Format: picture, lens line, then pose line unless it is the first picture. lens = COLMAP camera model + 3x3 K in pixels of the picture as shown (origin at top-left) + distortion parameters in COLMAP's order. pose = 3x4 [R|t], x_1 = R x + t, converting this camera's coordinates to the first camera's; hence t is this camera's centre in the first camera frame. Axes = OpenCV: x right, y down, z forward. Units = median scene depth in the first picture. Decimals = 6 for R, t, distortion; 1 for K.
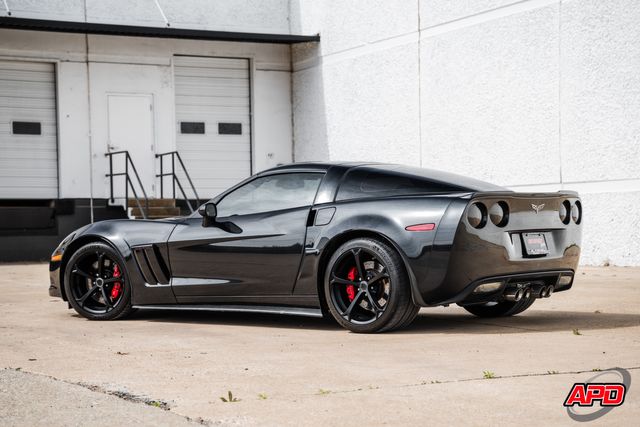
lens RADIAL K [[1472.1, 0, 351.9], [0, 1472.1, 244.9], [0, 0, 1]] dist [0.474870, 0.000000]
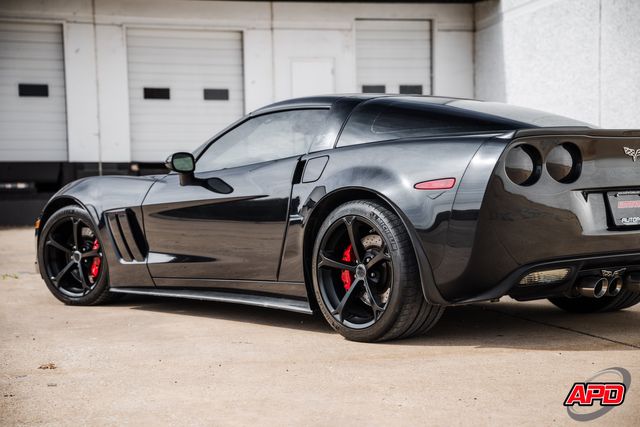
lens RADIAL K [[1250.9, 0, 327.8], [0, 1250.9, 215.6], [0, 0, 1]] dist [0.480676, 0.000000]
pose [[0.979003, 0.001352, -0.203841, 0.043777], [0.000479, 0.999960, 0.008933, -0.001121], [0.203845, -0.008843, 0.978963, 0.171410]]
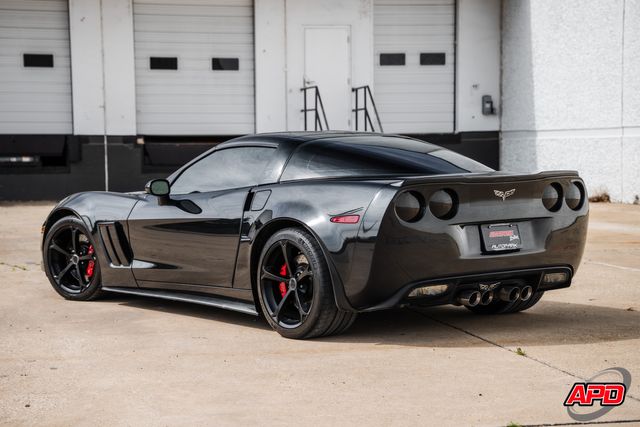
lens RADIAL K [[1472.1, 0, 299.3], [0, 1472.1, 218.1], [0, 0, 1]] dist [0.474870, 0.000000]
pose [[0.967067, 0.017372, -0.253929, 0.091252], [-0.007053, 0.999114, 0.041493, -0.018298], [0.254425, -0.038335, 0.966332, 0.066558]]
